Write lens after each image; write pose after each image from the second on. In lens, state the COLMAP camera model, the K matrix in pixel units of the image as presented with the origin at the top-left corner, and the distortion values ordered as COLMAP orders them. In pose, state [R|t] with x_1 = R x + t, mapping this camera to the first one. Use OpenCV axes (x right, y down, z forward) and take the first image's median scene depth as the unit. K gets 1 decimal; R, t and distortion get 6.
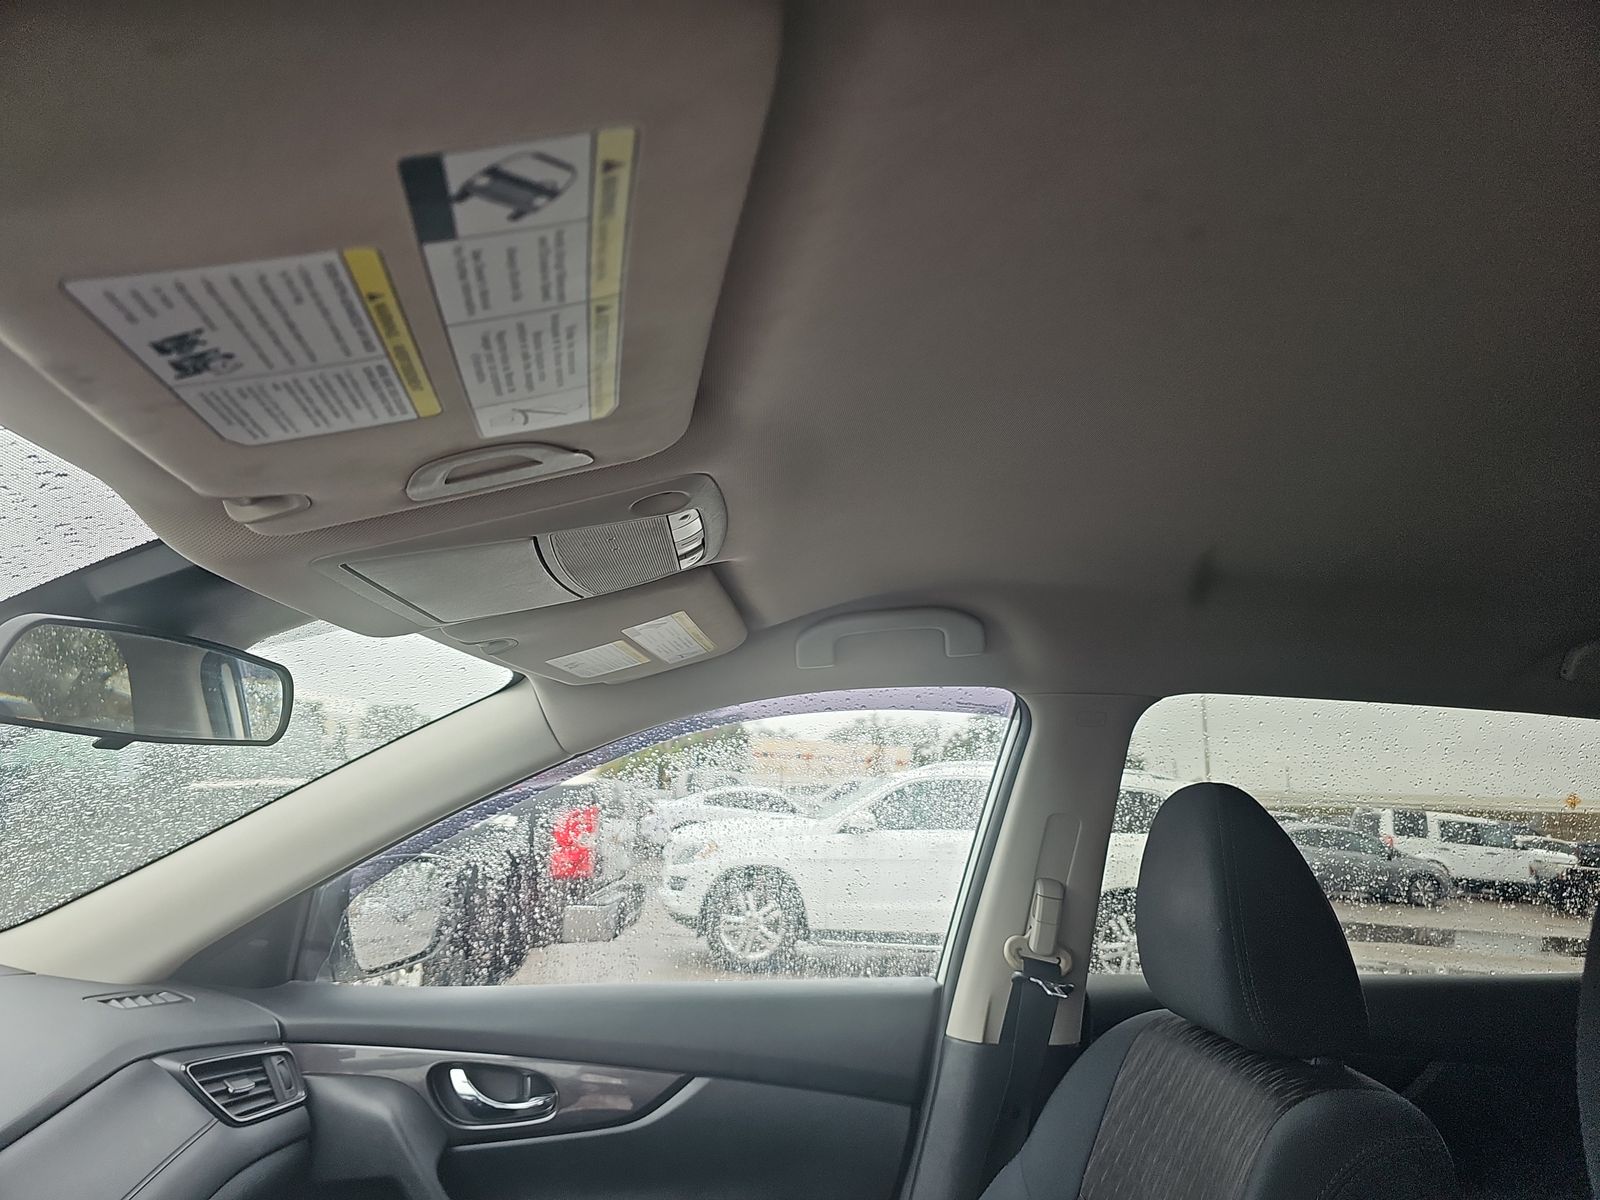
lens RADIAL K [[1077.6, 0, 794.0], [0, 1077.6, 604.2], [0, 0, 1]] dist [0.084029, -0.104013]
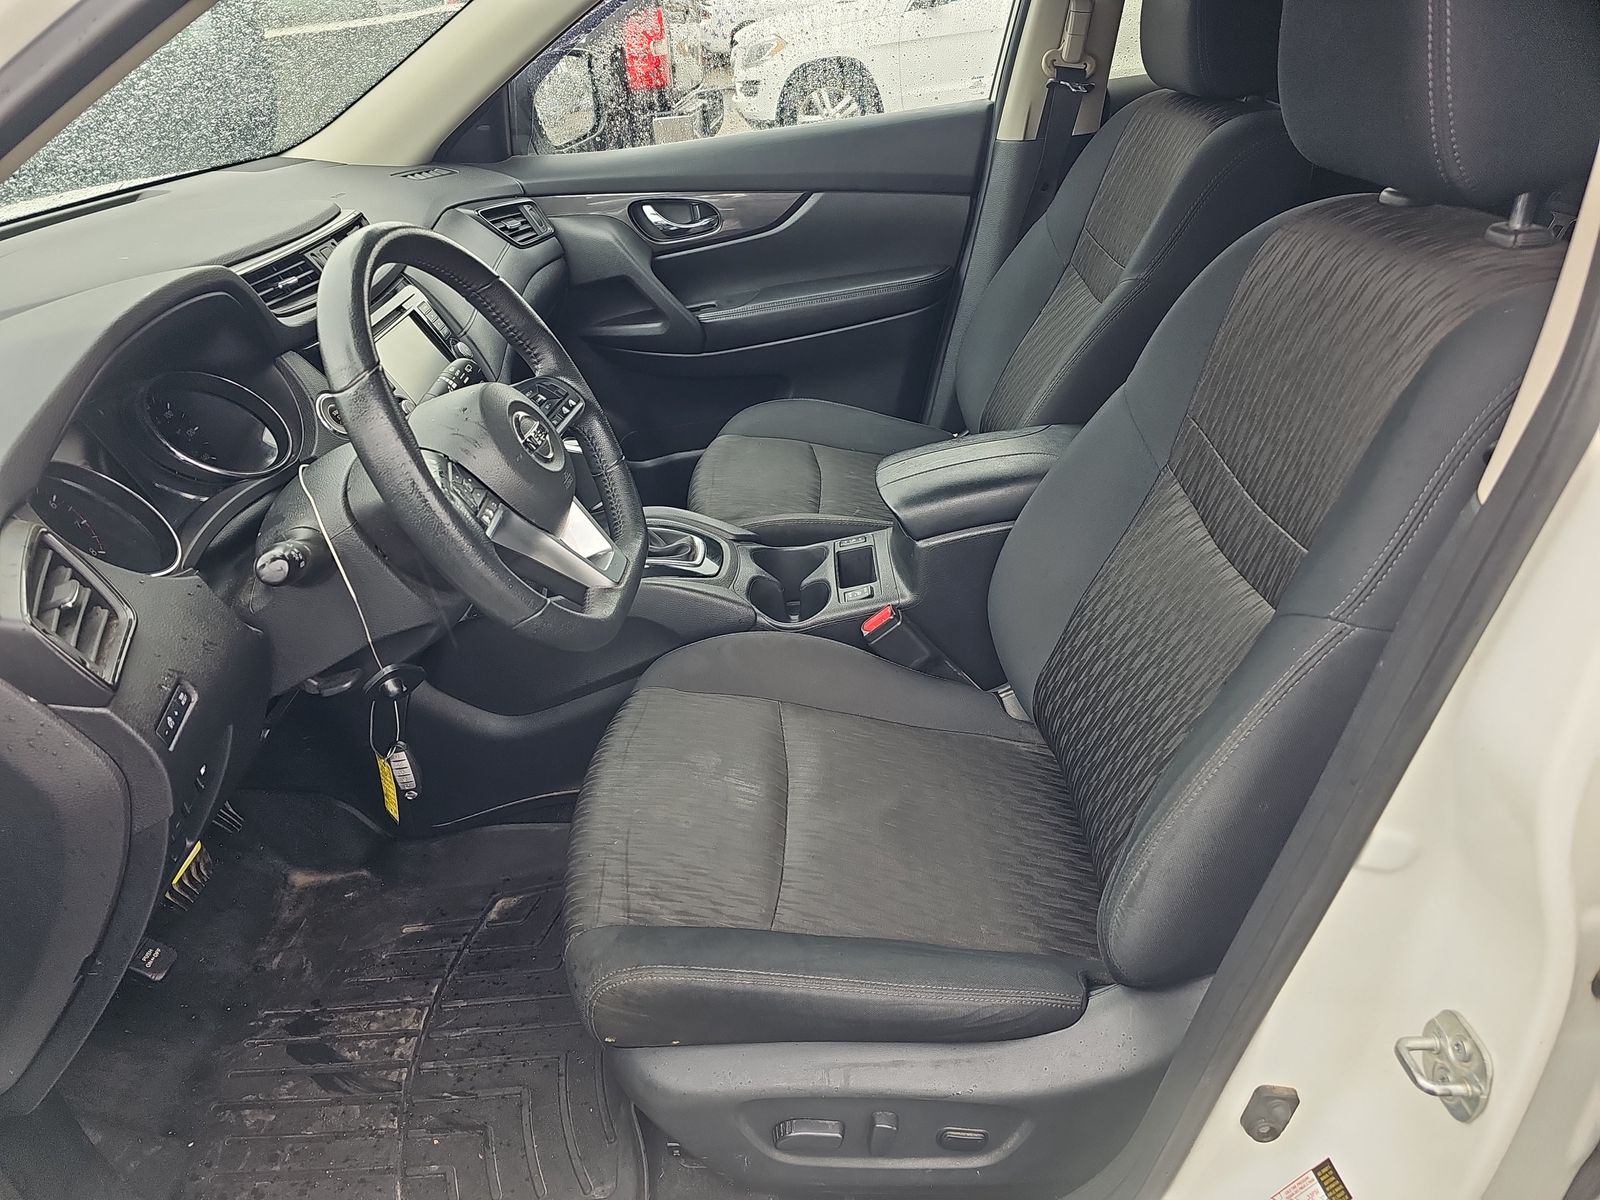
lens RADIAL K [[1077.6, 0, 794.0], [0, 1077.6, 604.2], [0, 0, 1]] dist [0.084029, -0.104013]
pose [[0.991303, -0.081442, -0.103366, -0.014090], [0.128646, 0.765116, 0.630910, -0.044296], [0.027704, -0.638721, 0.768939, -0.400827]]
